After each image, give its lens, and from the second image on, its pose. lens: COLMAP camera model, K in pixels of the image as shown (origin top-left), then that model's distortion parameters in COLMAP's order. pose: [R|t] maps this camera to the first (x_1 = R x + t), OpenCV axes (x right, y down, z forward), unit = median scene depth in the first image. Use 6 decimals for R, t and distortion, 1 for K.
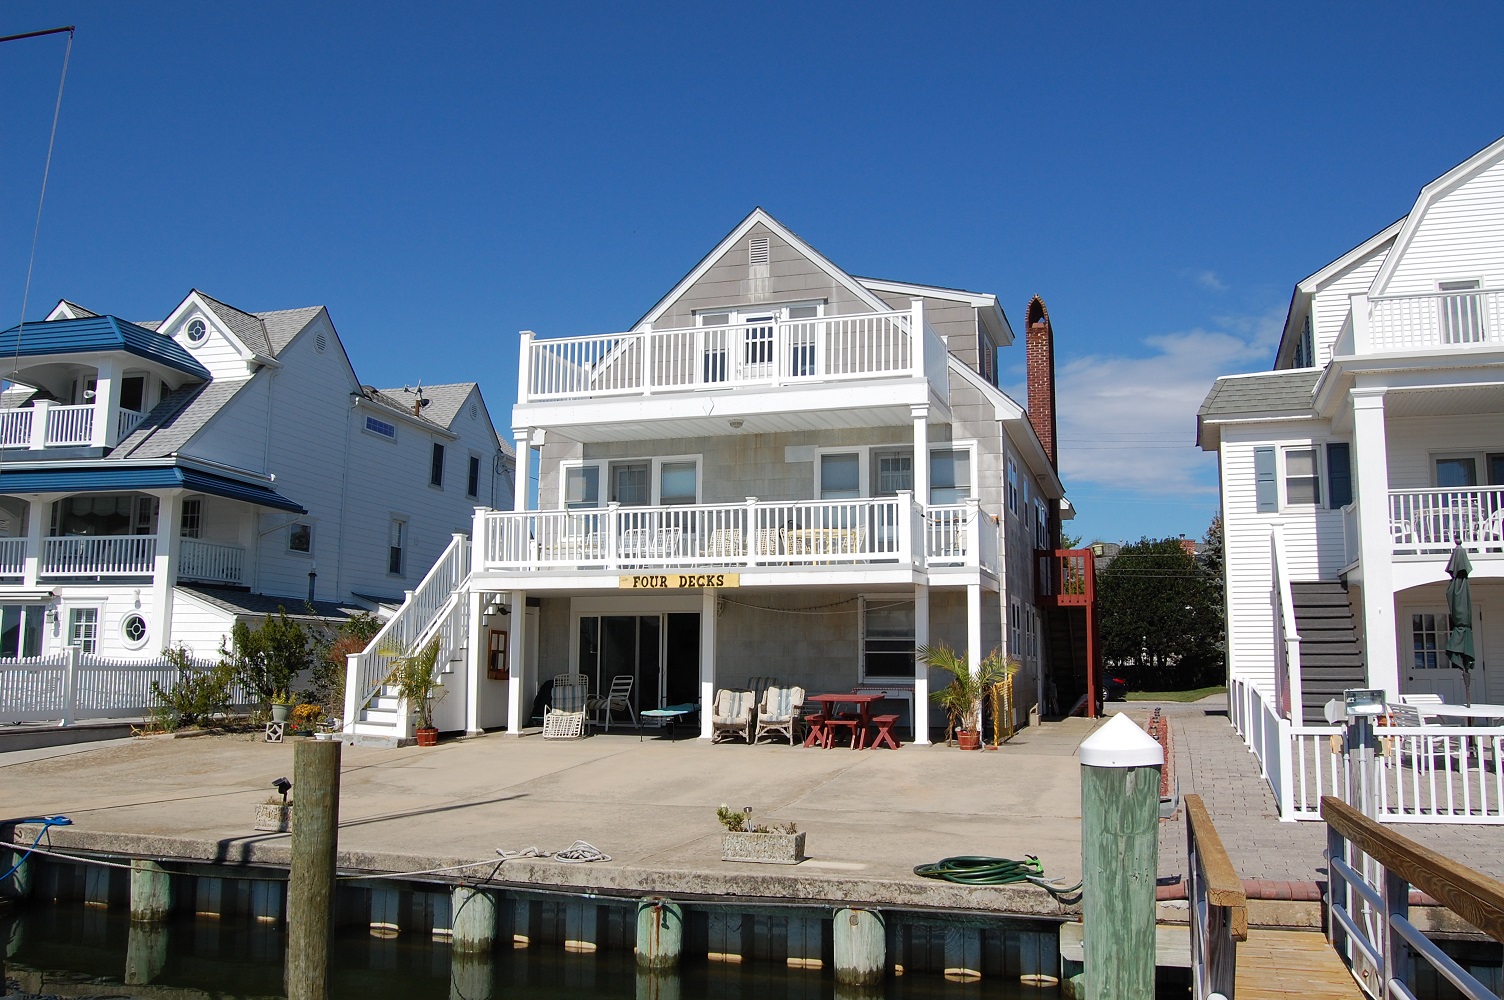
lens RADIAL K [[1238.7, 0, 758.6], [0, 1238.7, 495.1], [0, 0, 1]] dist [-0.081356, 0.003177]
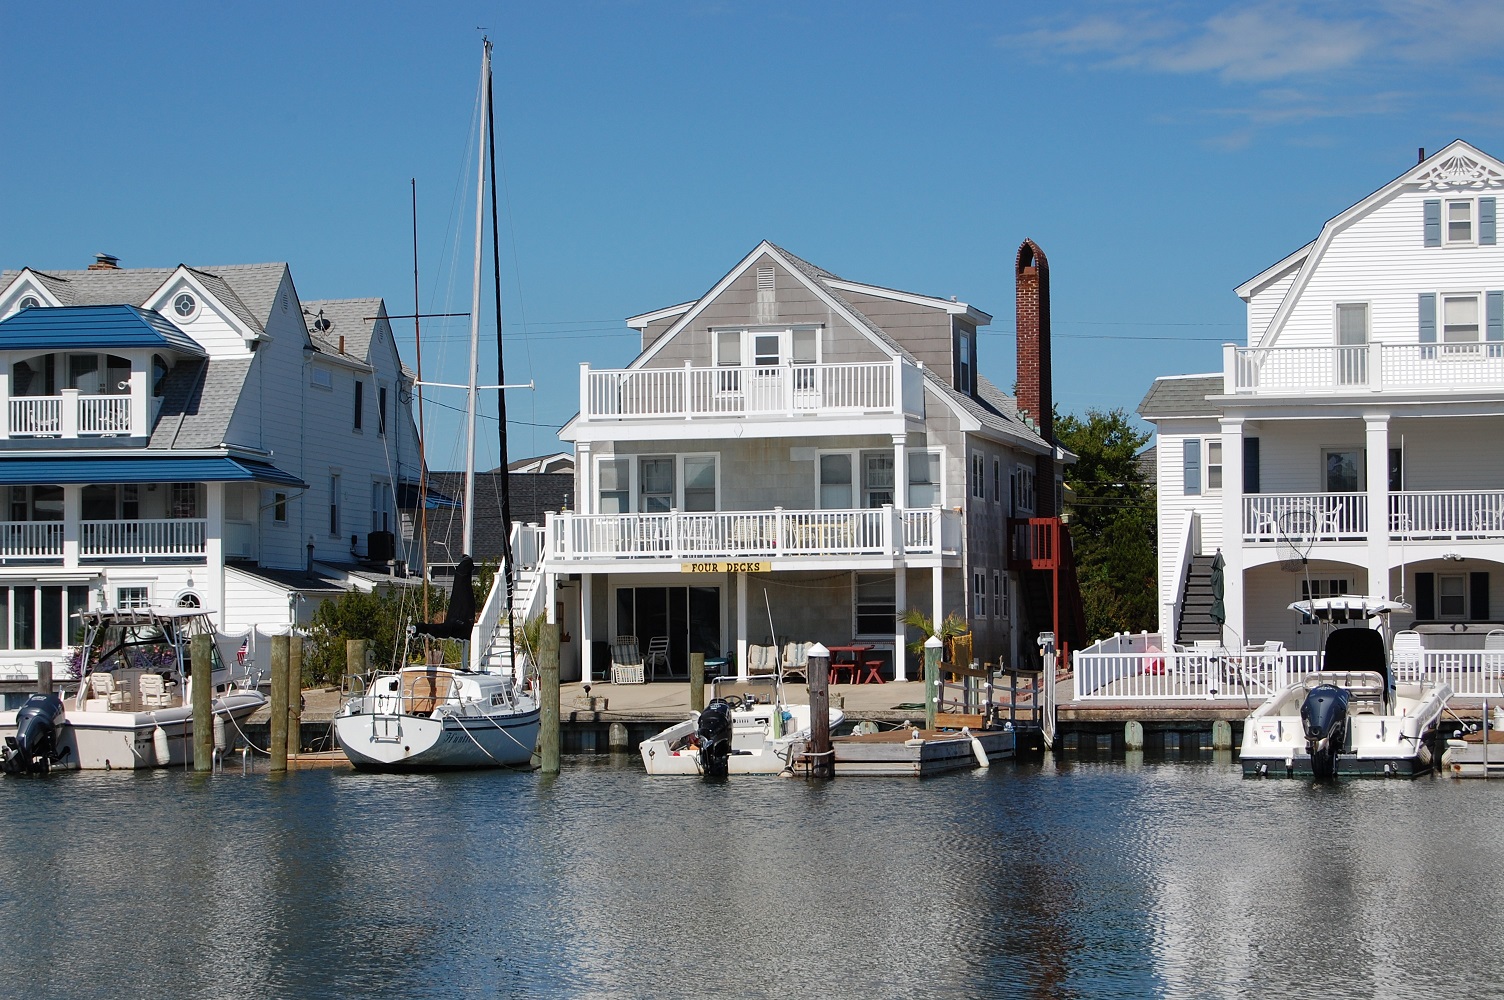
lens RADIAL K [[3556.3, 0, 752.0], [0, 3556.3, 500.0], [0, 0, 1]] dist [0.018433, -0.034953]
pose [[0.997149, -0.012530, 0.074415, -0.276184], [0.004994, 0.994914, 0.100603, -0.338955], [-0.075297, -0.099945, 0.992140, -2.461654]]
